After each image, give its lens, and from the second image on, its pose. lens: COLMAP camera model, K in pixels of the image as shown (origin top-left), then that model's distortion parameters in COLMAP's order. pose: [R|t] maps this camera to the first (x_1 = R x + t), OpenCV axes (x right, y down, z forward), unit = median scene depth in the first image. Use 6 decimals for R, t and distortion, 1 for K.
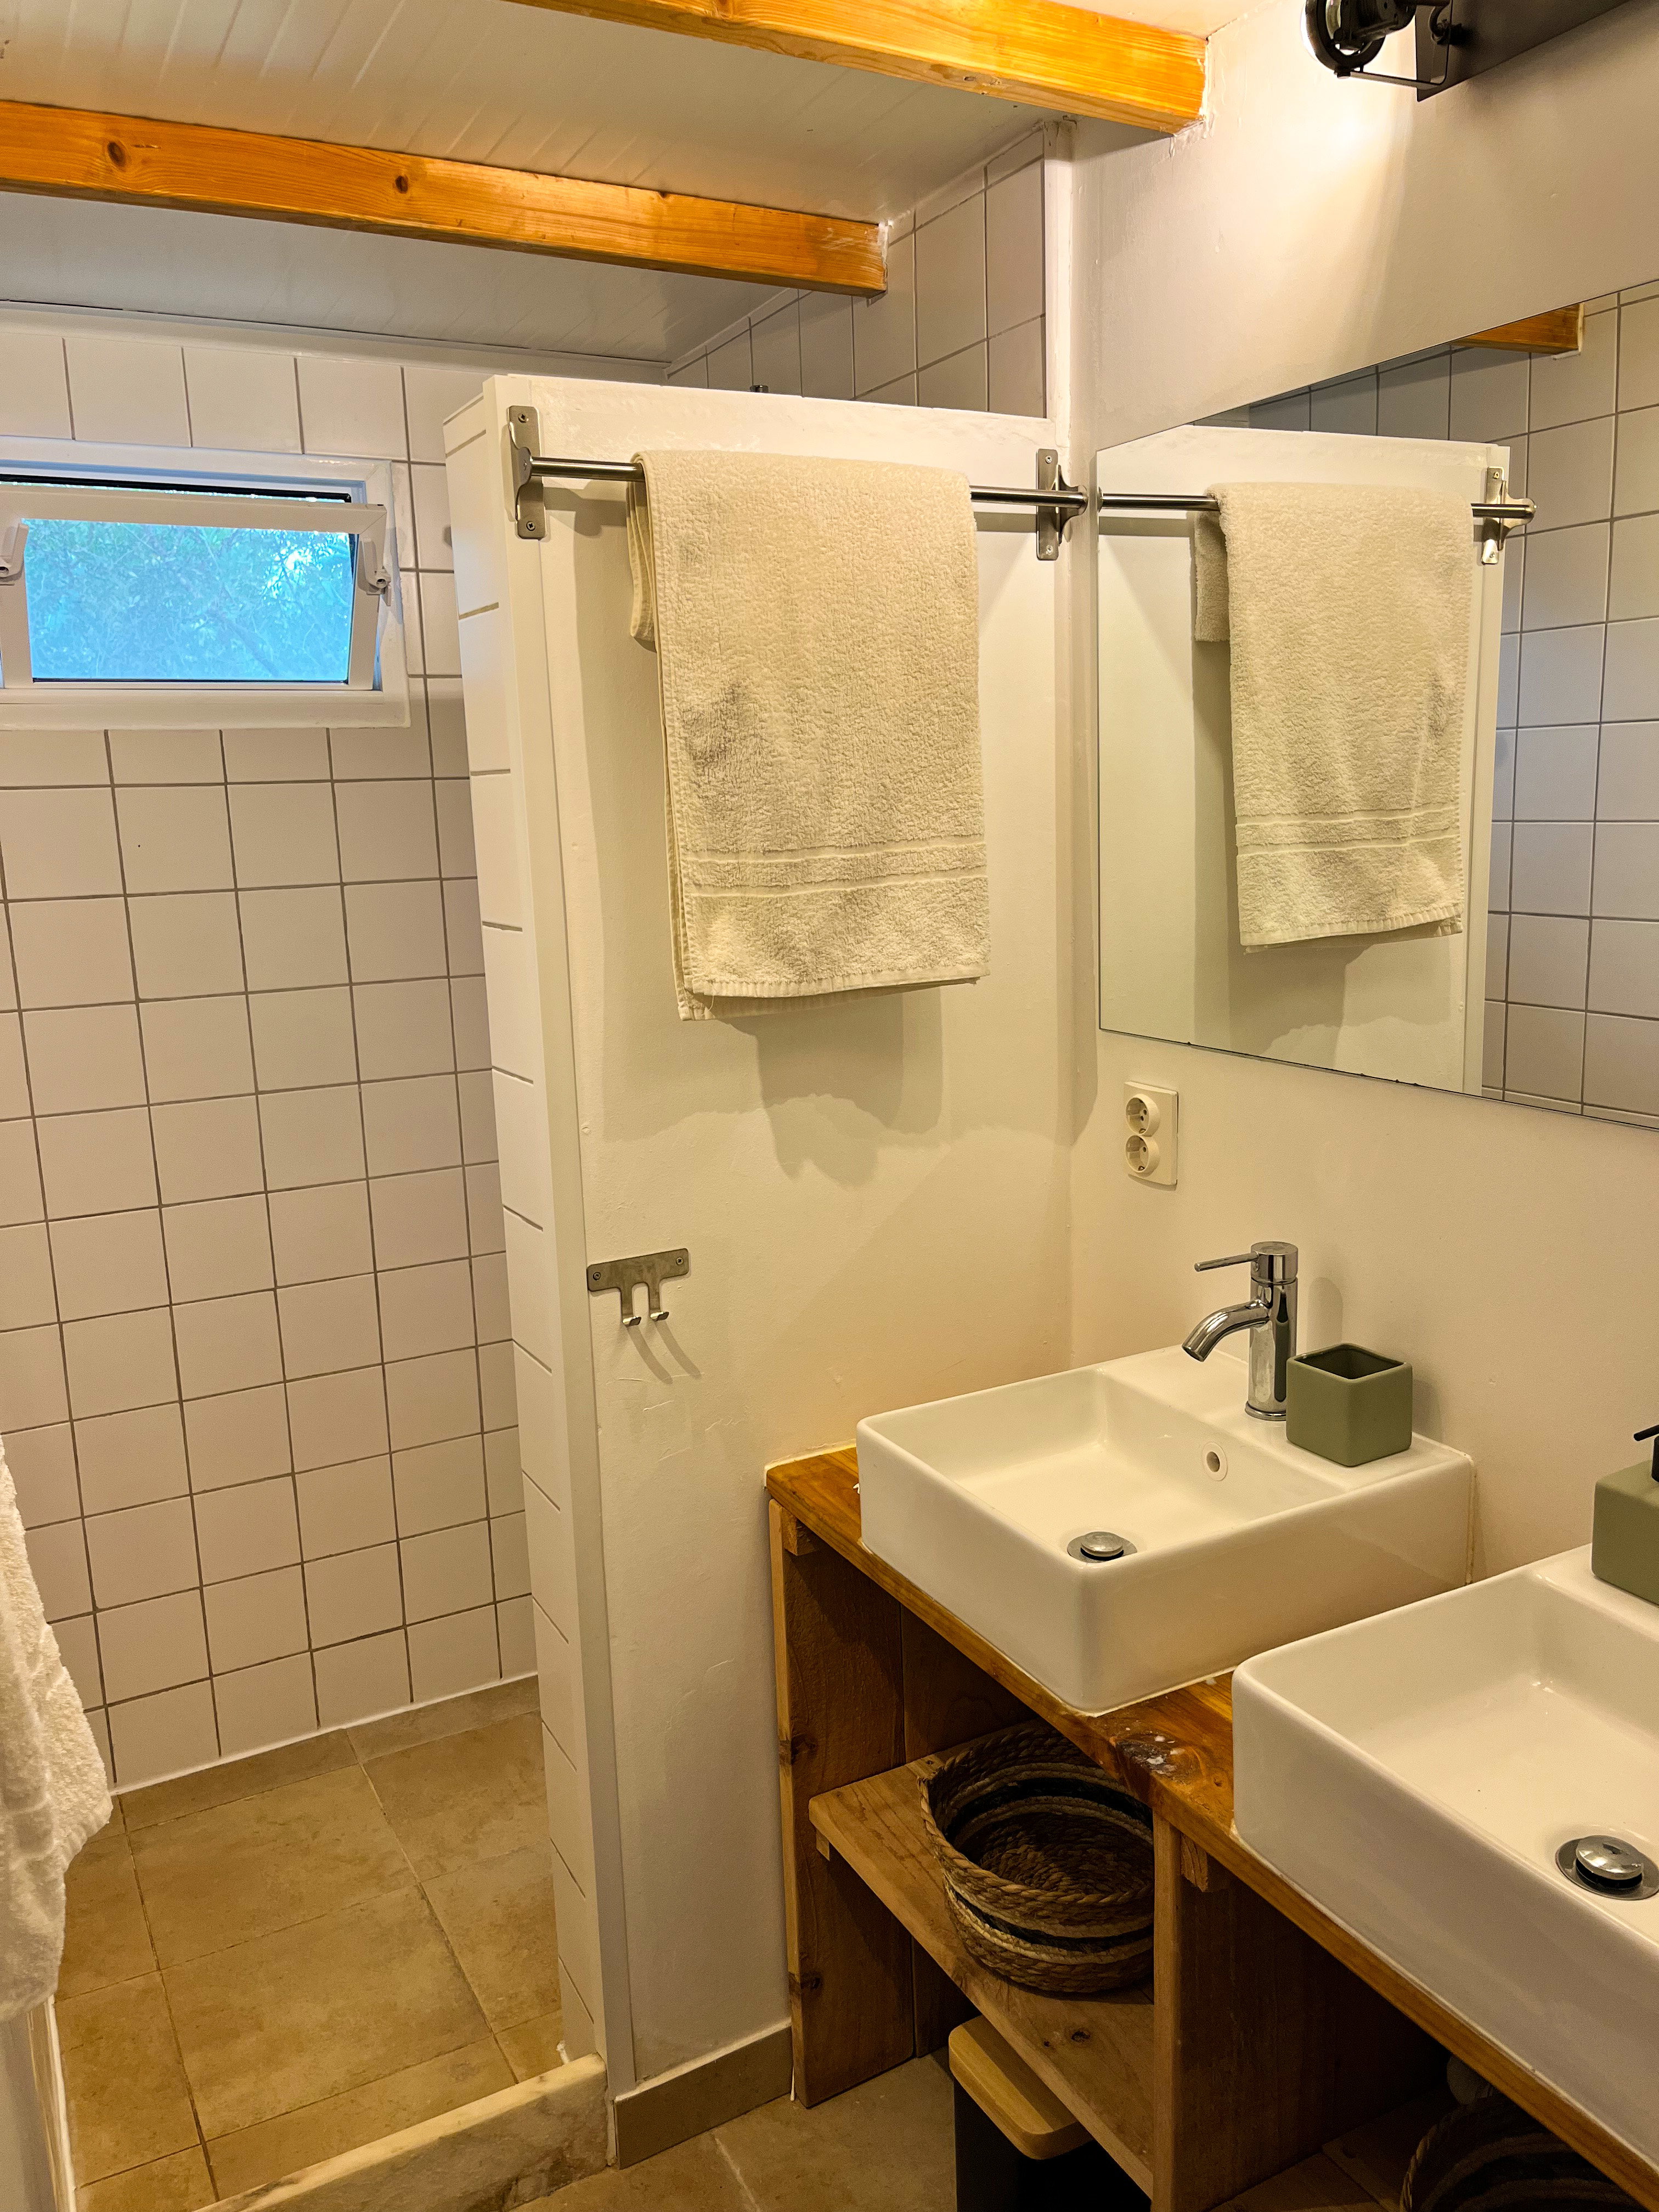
lens RADIAL K [[1674.9, 0, 832.8], [0, 1674.9, 1122.1], [0, 0, 1]] dist [0.077454, -0.108896]
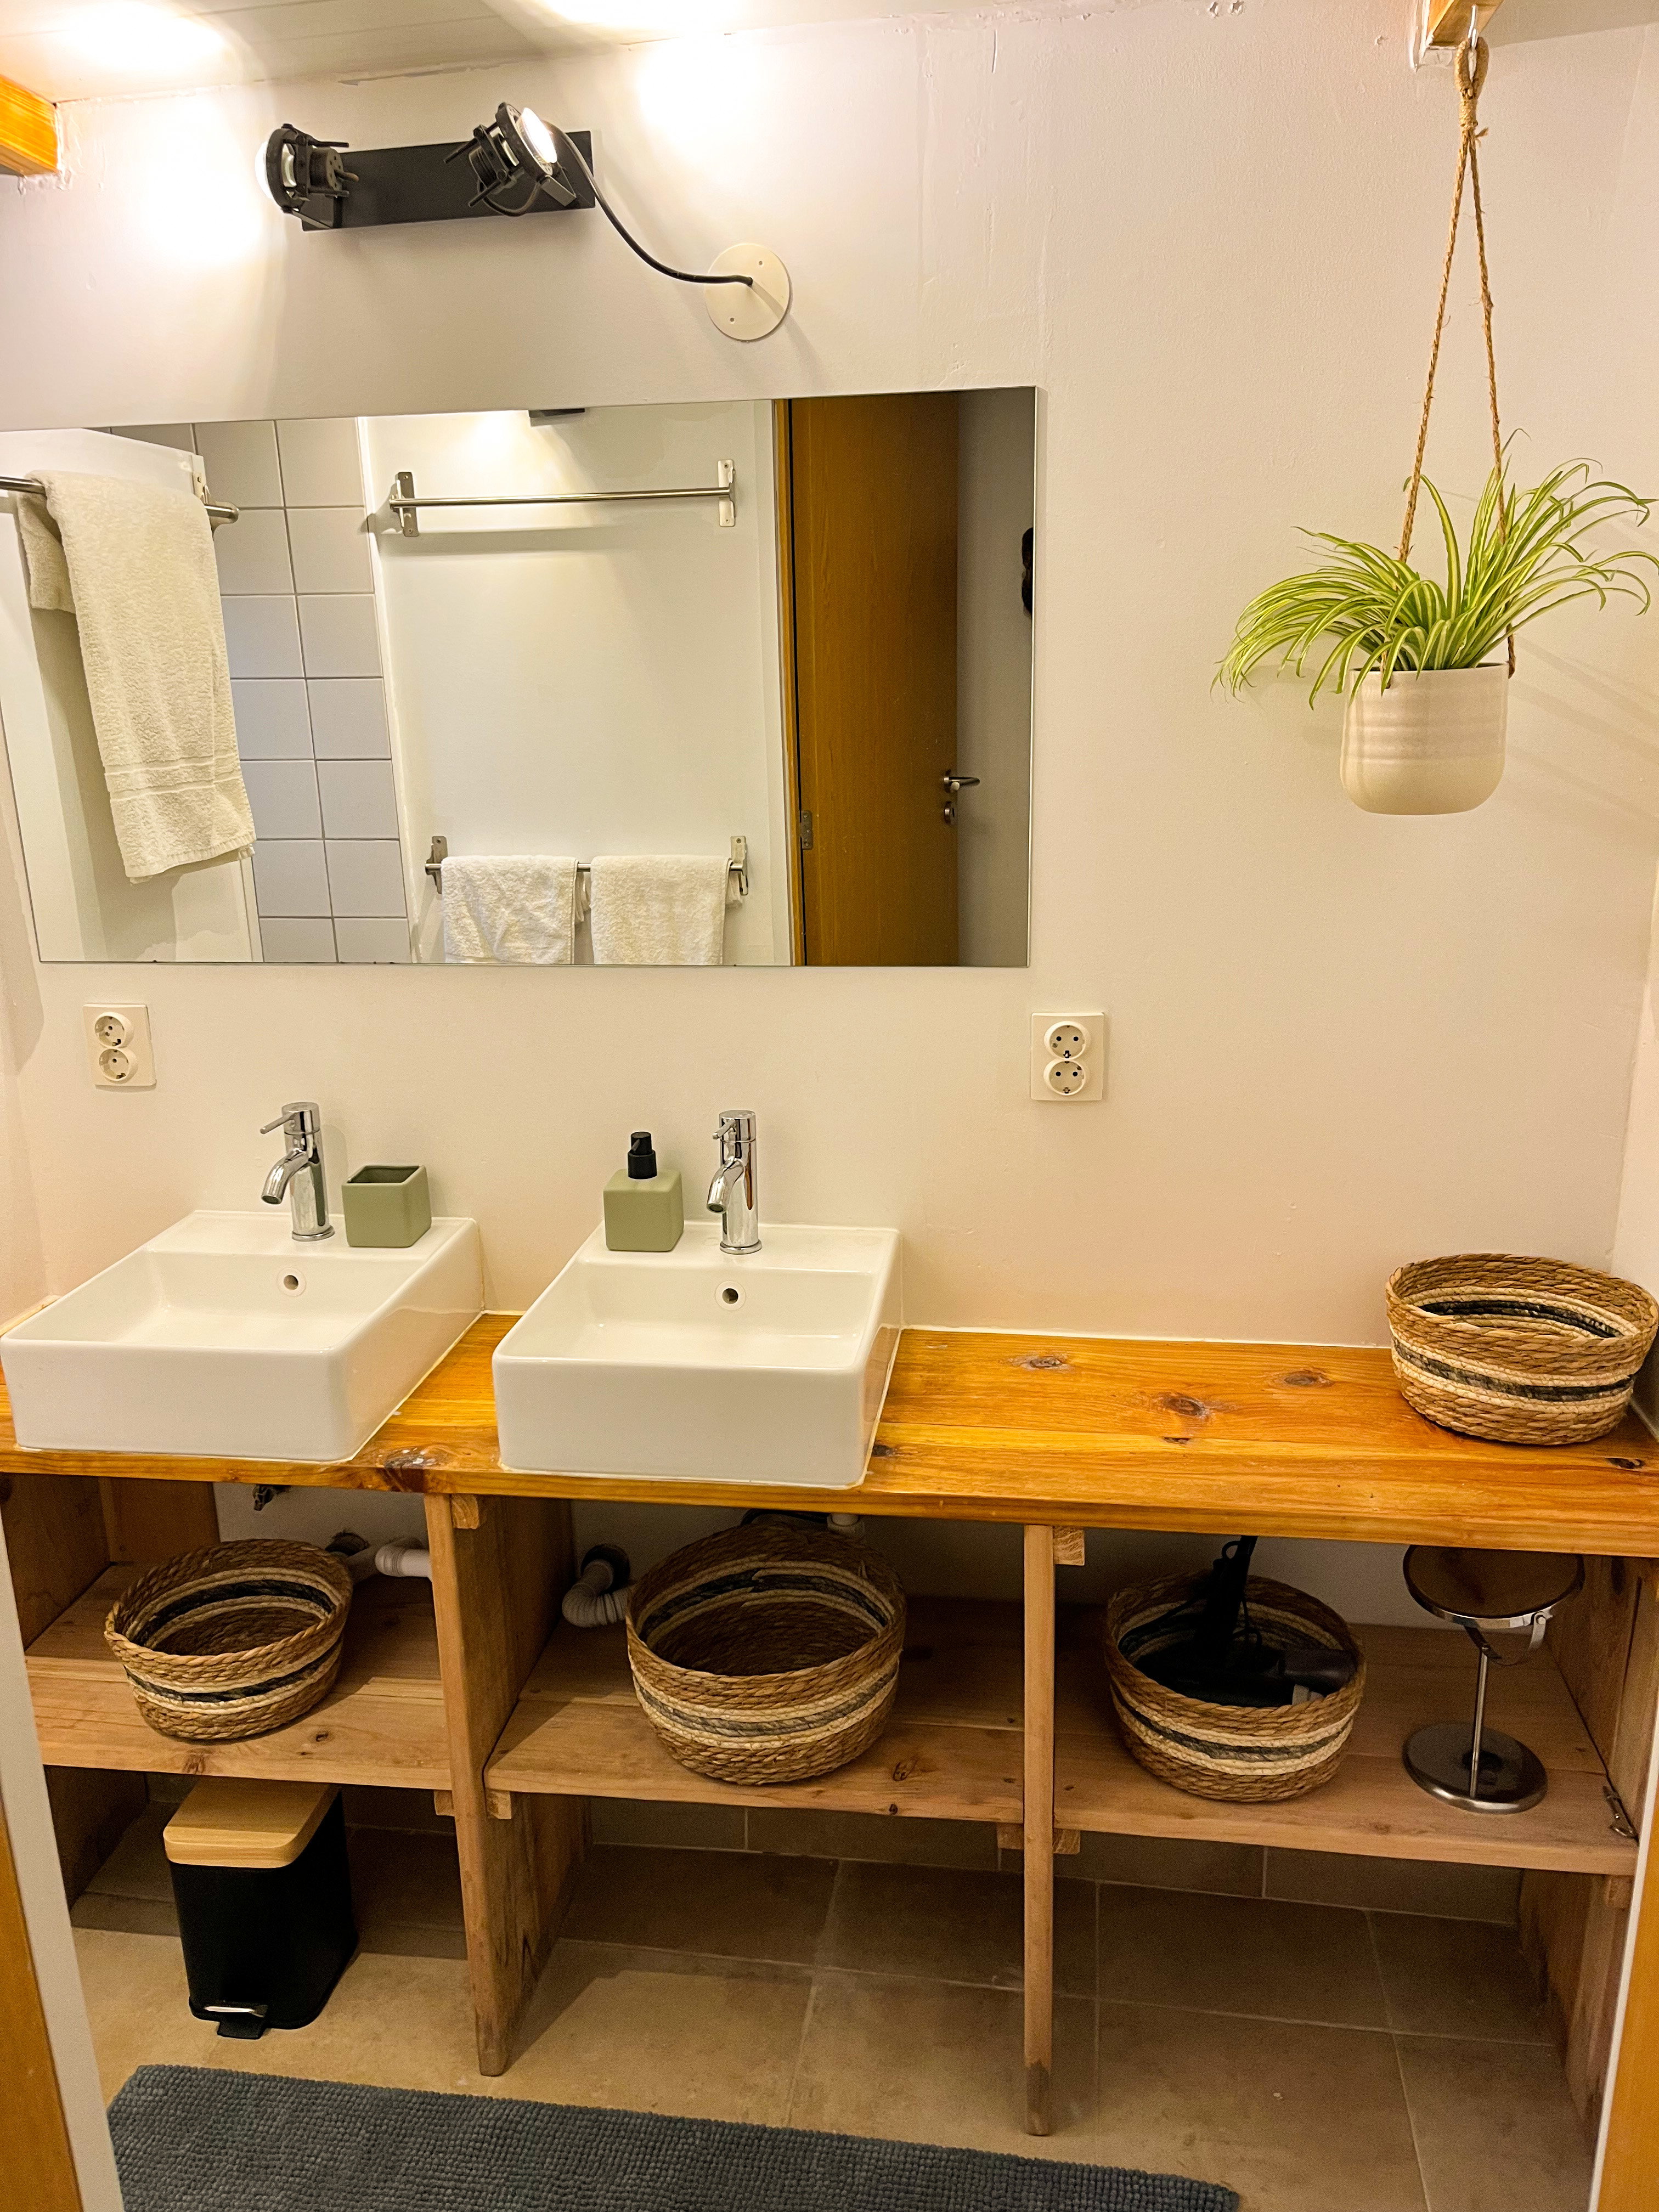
lens RADIAL K [[1674.9, 0, 832.8], [0, 1674.9, 1122.1], [0, 0, 1]] dist [0.077454, -0.108896]
pose [[0.579331, -0.194300, 0.791595, -0.515225], [0.162826, 0.979185, 0.121179, -0.003266], [-0.798663, 0.058690, 0.598909, -0.086469]]
